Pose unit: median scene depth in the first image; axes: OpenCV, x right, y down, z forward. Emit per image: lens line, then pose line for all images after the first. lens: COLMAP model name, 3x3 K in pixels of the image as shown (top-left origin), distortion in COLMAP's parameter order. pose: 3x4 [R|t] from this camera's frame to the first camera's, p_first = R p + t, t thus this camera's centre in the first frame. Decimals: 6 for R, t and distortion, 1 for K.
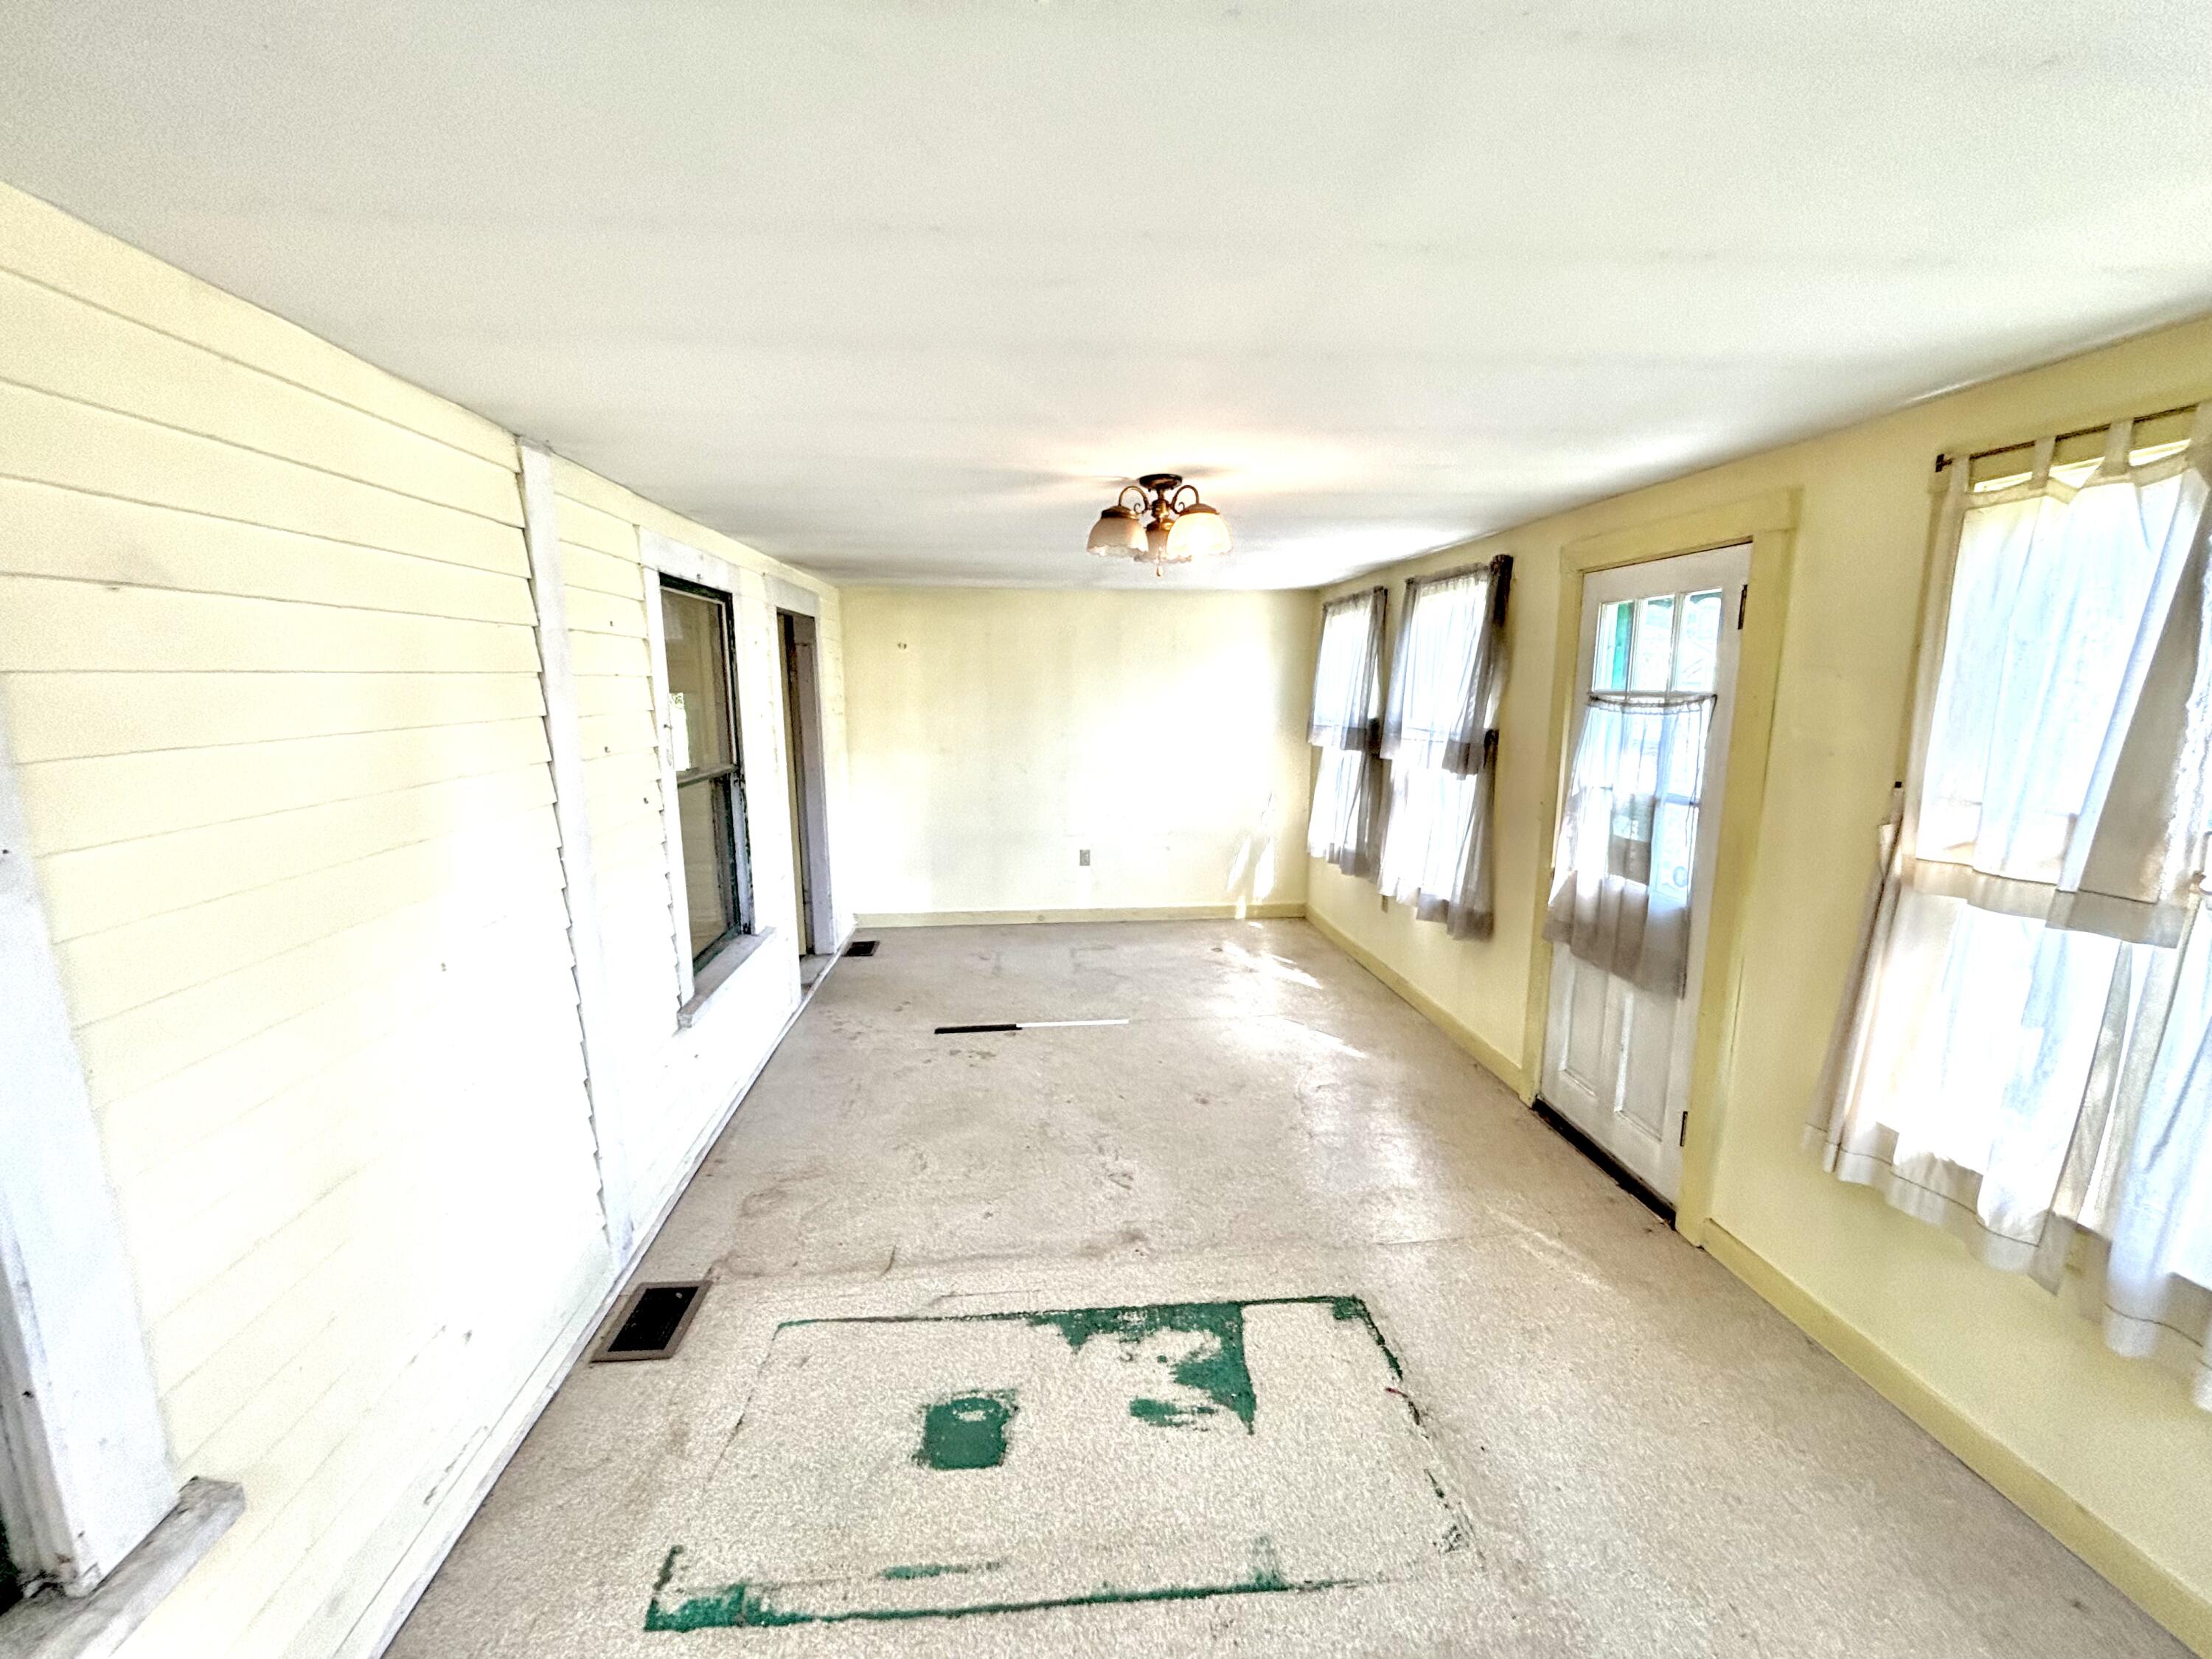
lens RADIAL K [[898.4, 0, 1110.8], [0, 898.4, 830.3], [0, 0, 1]] dist [-0.001032, 0.000285]
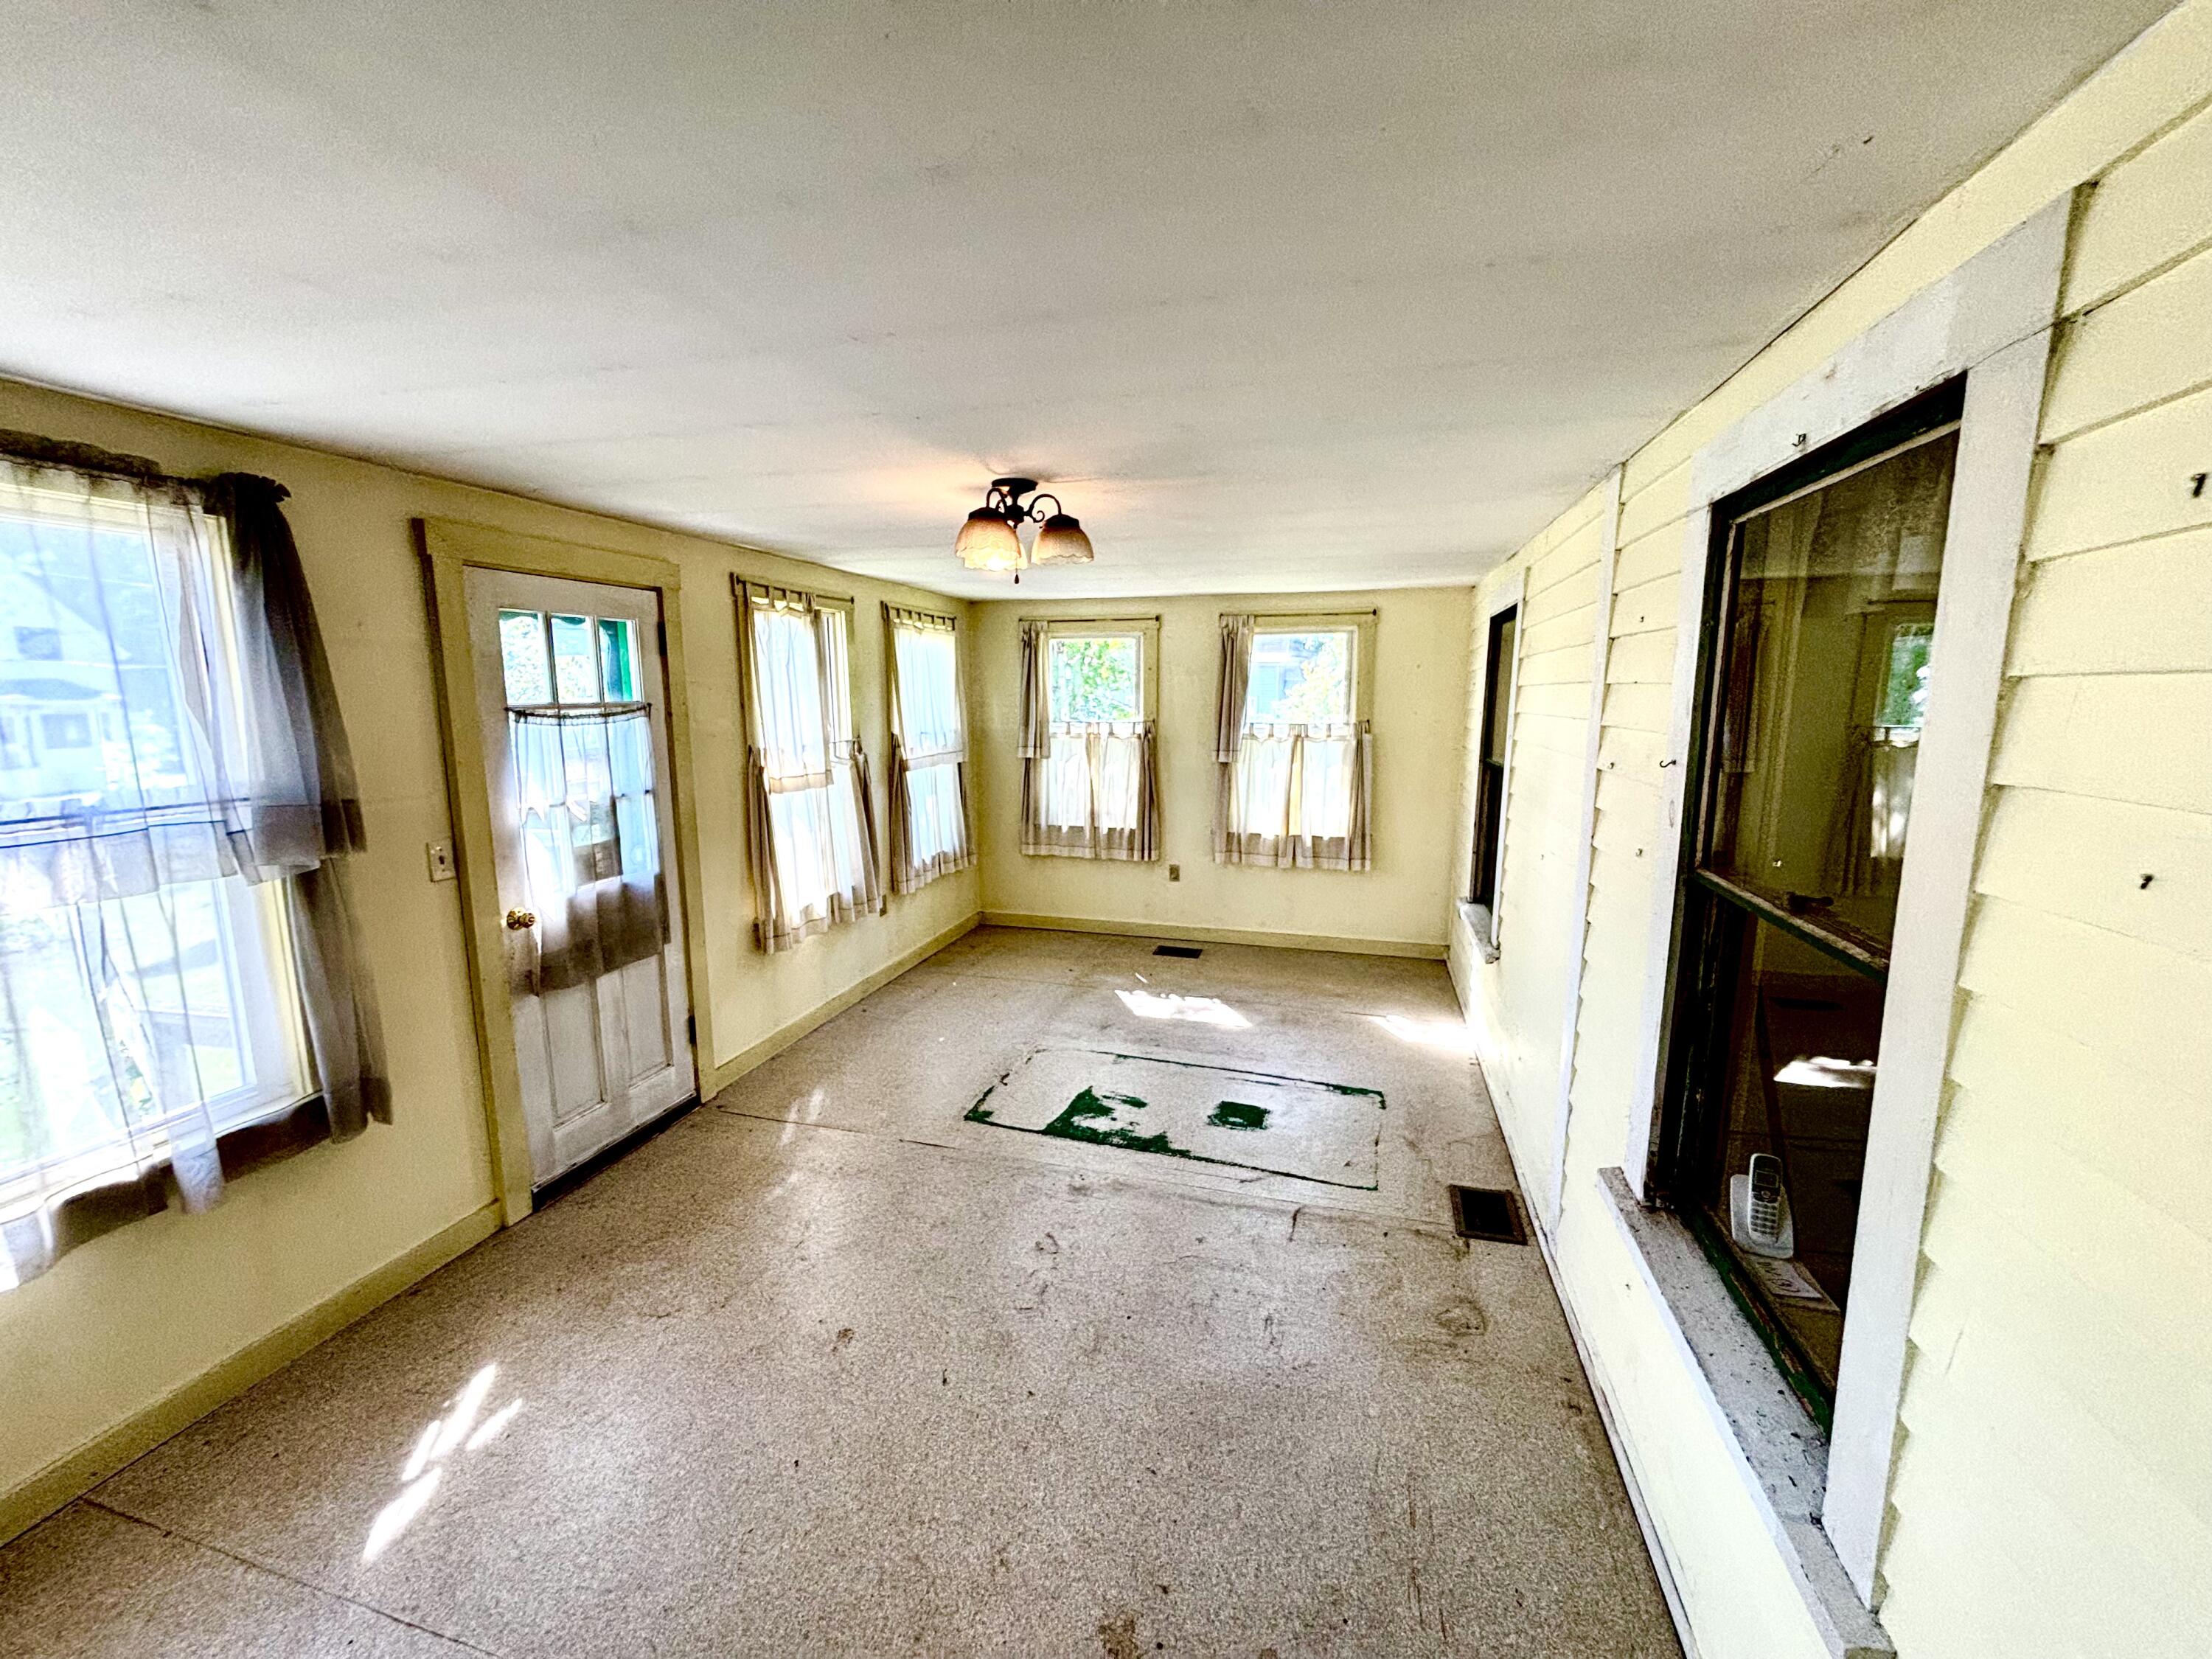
lens RADIAL K [[898.4, 0, 1110.8], [0, 898.4, 830.3], [0, 0, 1]] dist [-0.001032, 0.000285]
pose [[-0.936064, -0.049407, 0.348344, -0.387967], [0.063879, 0.949768, 0.306366, -0.316248], [-0.345983, 0.309030, -0.885887, 1.883458]]
